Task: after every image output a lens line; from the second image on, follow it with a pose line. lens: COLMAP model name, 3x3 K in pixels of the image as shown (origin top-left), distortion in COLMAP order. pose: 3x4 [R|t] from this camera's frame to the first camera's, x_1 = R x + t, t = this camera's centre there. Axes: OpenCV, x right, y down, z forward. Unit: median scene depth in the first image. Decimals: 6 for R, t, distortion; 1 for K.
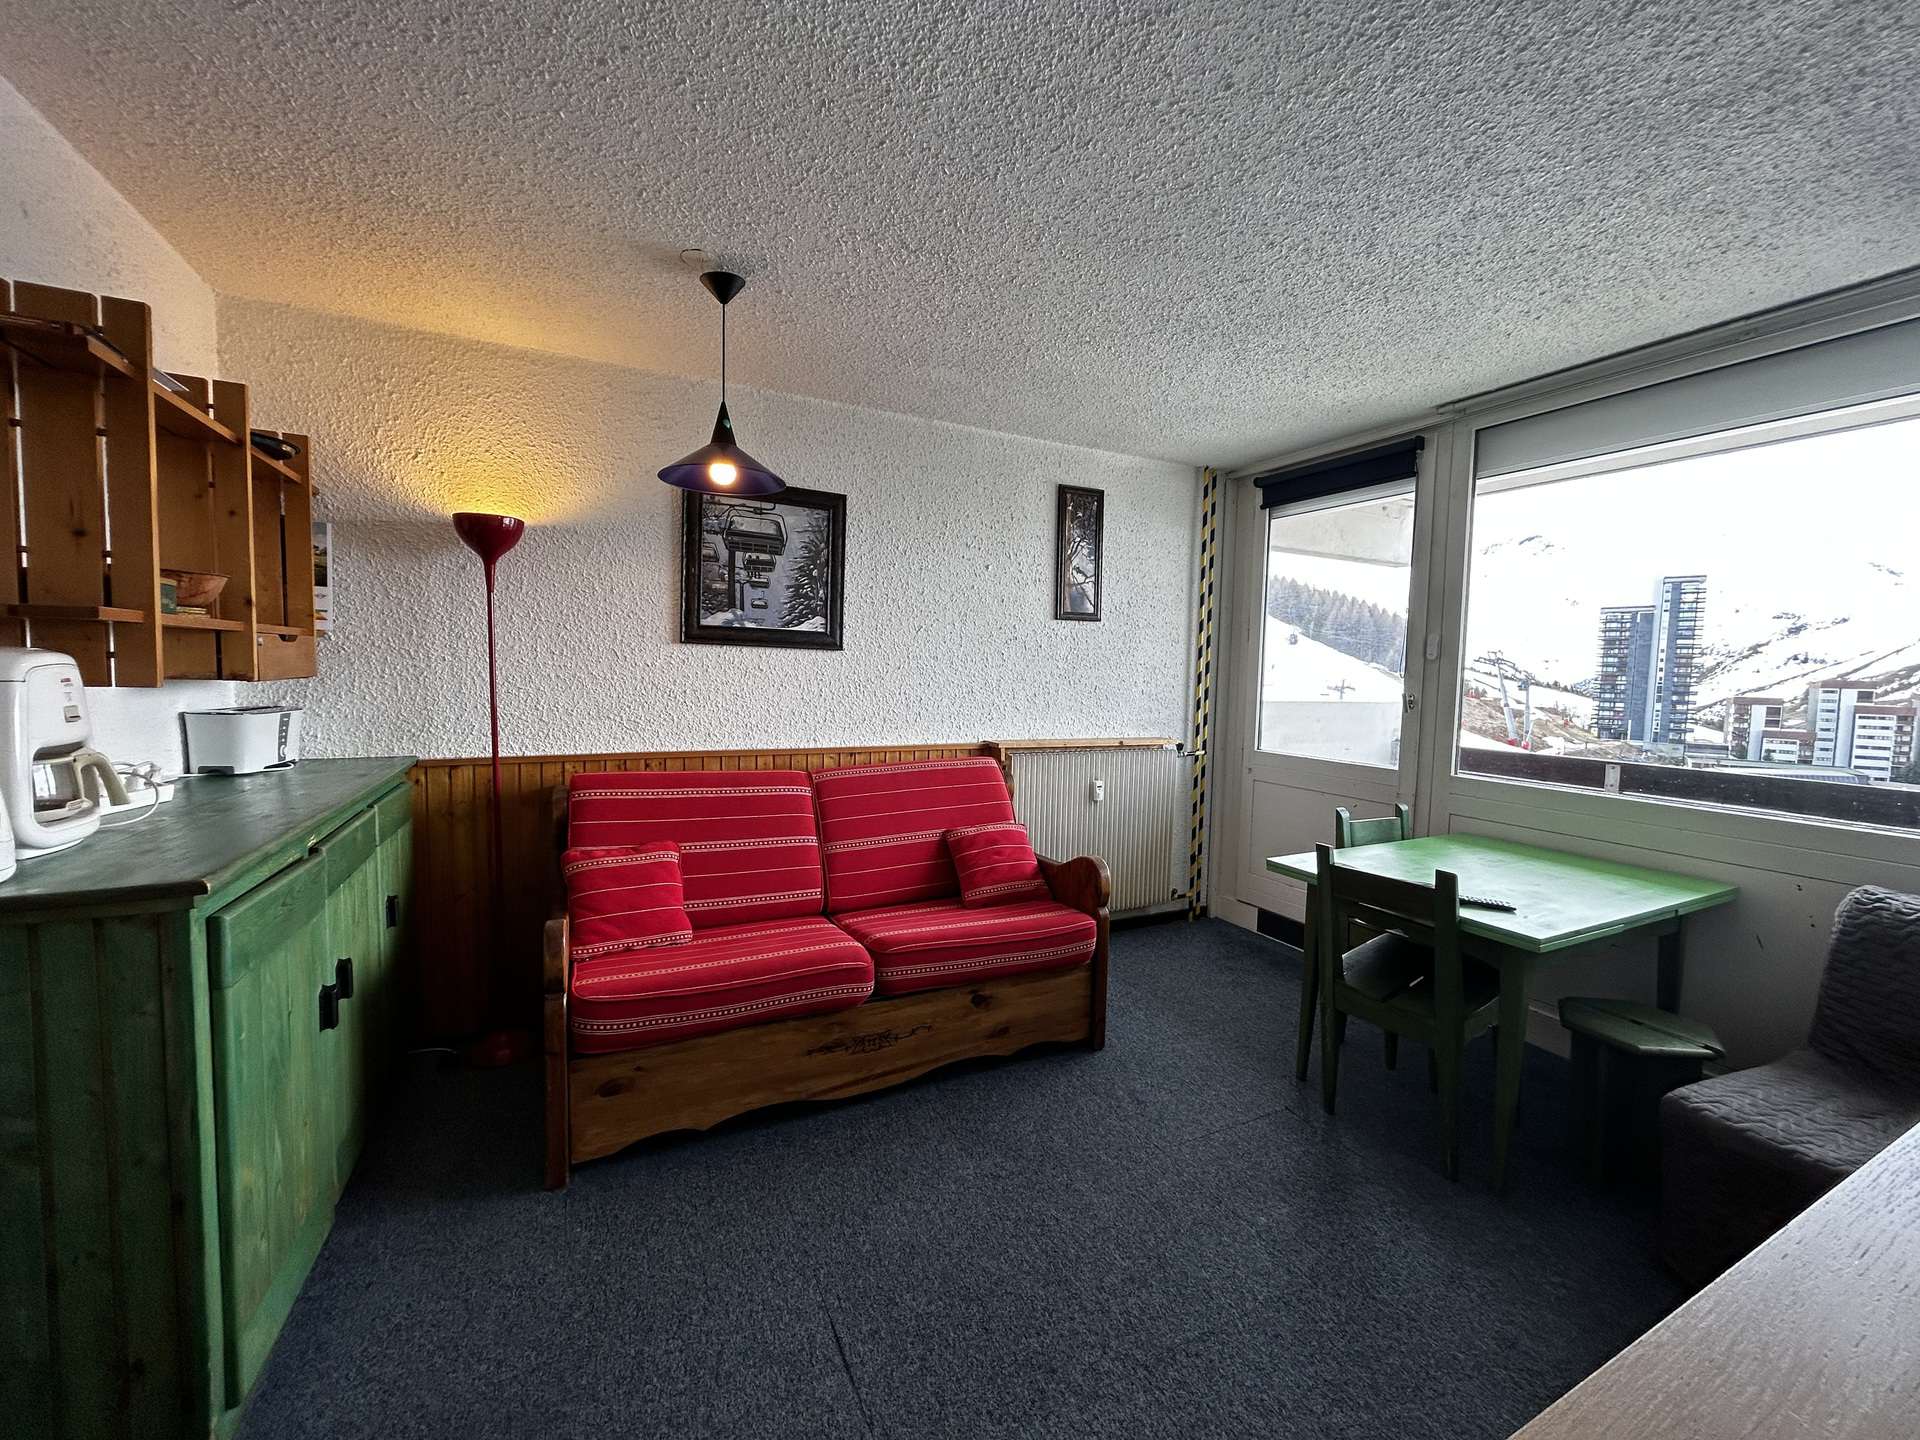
lens RADIAL K [[768.2, 0, 964.2], [0, 768.2, 714.9], [0, 0, 1]] dist [-0.002100, 0.001393]
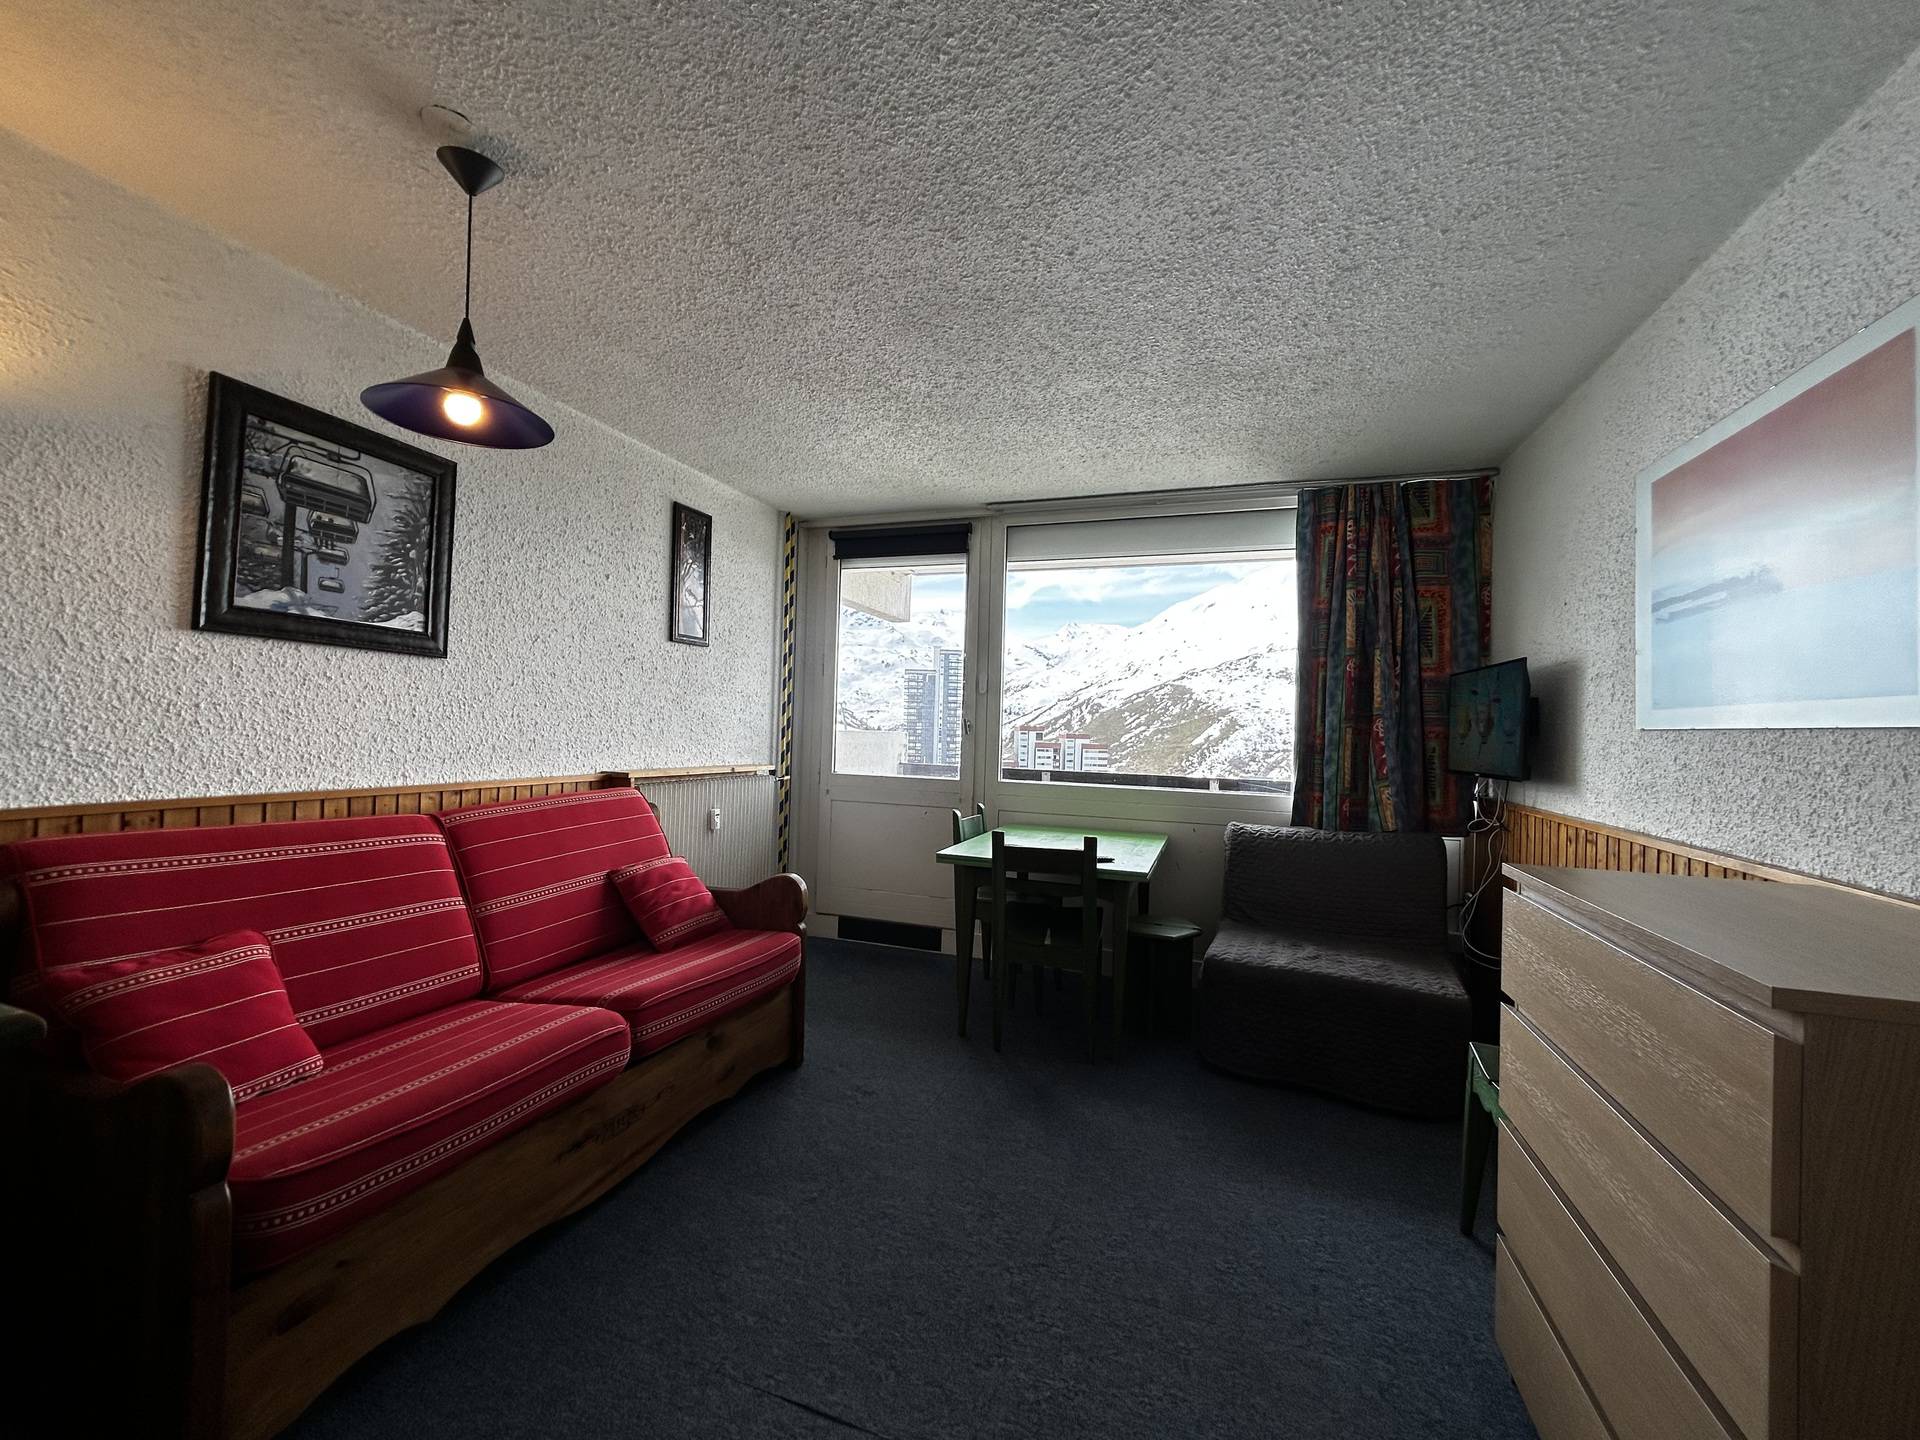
lens RADIAL K [[768.2, 0, 957.5], [0, 768.2, 714.5], [0, 0, 1]] dist [-0.002100, 0.001393]
pose [[0.723280, 0.012021, 0.690451, -0.340850], [0.029046, 0.998434, -0.047810, 0.026281], [-0.689944, 0.054635, 0.721798, 0.093452]]
